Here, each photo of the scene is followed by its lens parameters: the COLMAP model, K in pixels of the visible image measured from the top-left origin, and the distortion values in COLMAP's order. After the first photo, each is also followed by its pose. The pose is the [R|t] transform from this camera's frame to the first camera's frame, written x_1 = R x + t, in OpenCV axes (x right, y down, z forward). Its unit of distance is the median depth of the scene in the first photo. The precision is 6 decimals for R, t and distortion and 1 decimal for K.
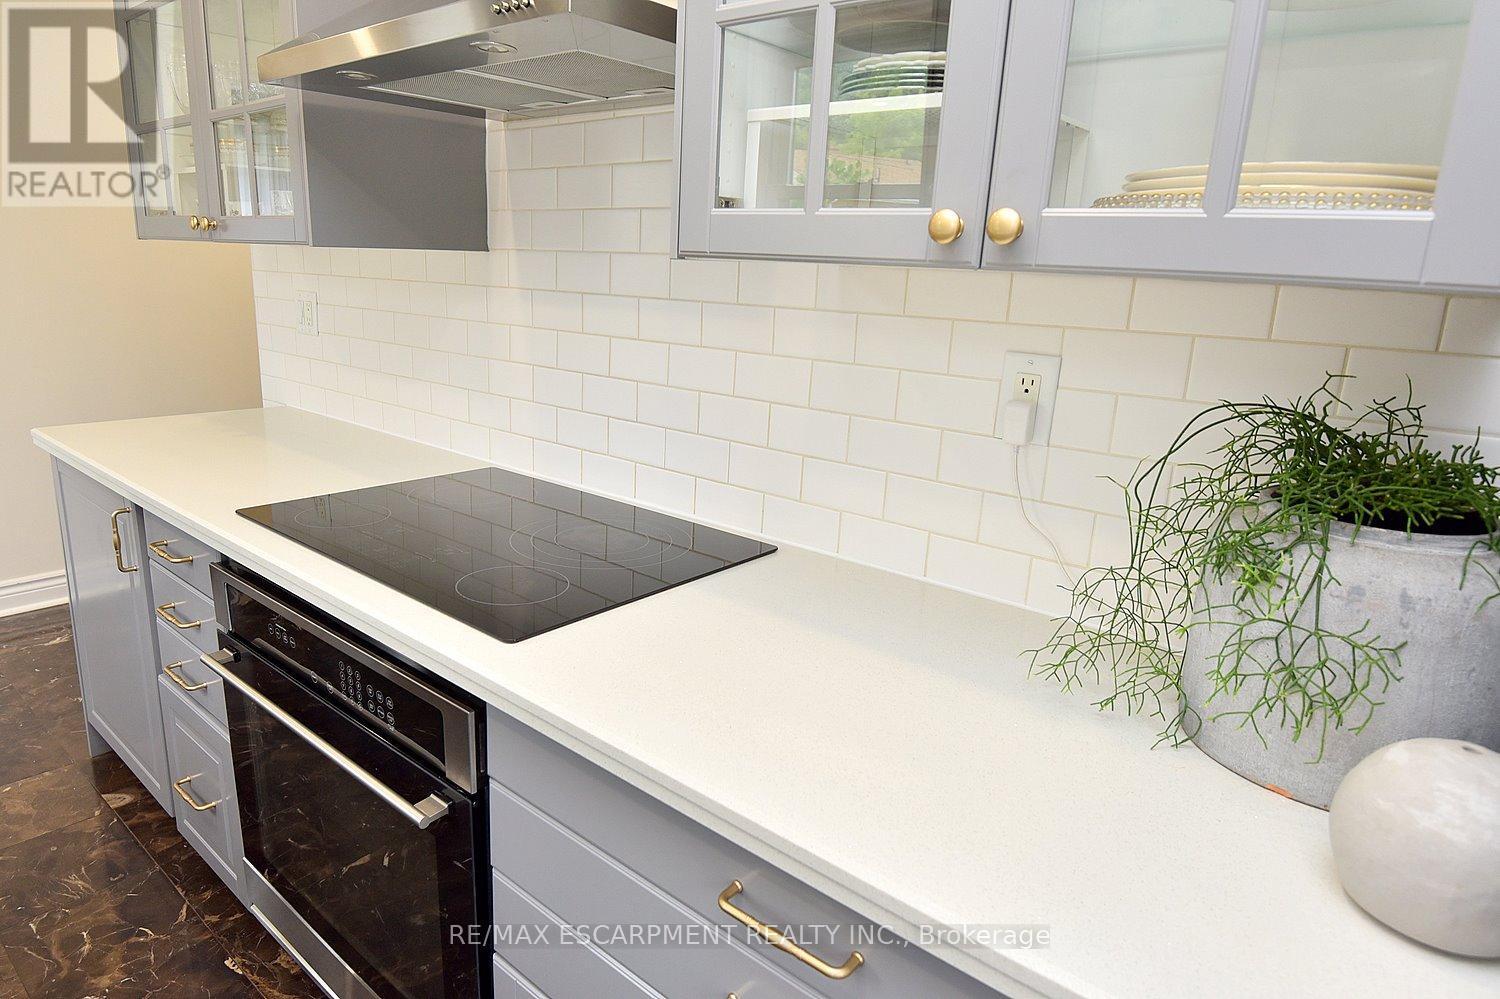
lens RADIAL K [[904.8, 0, 714.5], [0, 904.8, 492.7], [0, 0, 1]] dist [-0.007794, -0.028587]
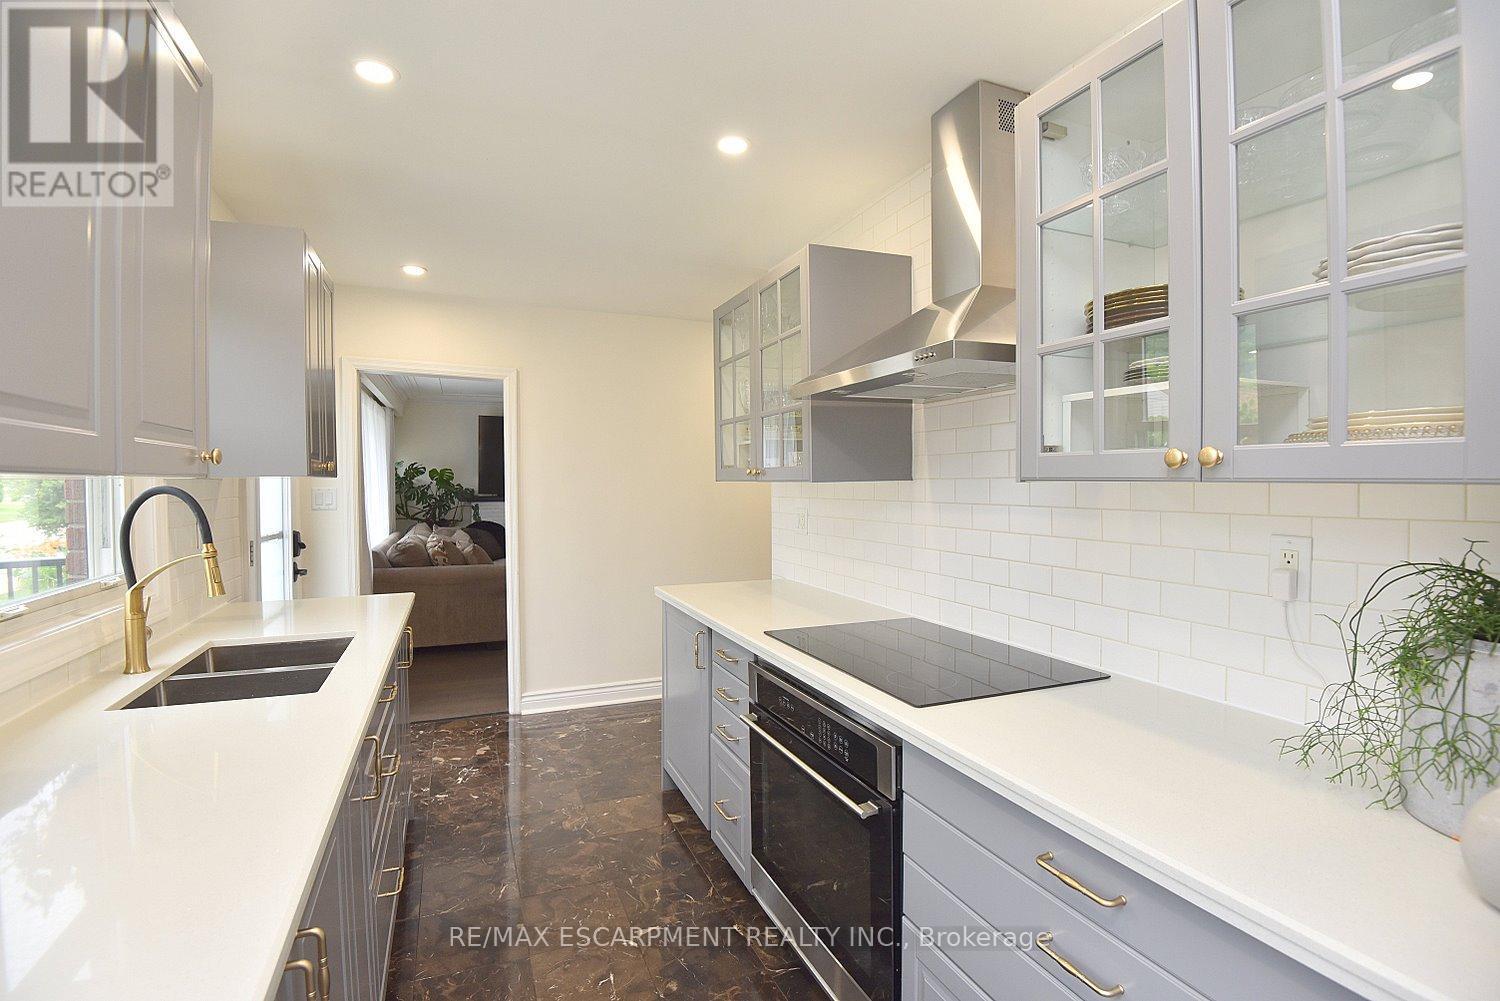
lens RADIAL K [[717.5, 0, 748.3], [0, 717.5, 490.1], [0, 0, 1]] dist [-0.004256, -0.000962]
pose [[0.889796, -0.038988, -0.454690, 0.091859], [-0.070185, 0.972799, -0.220761, 0.069269], [0.450929, 0.228344, 0.862857, -0.303787]]
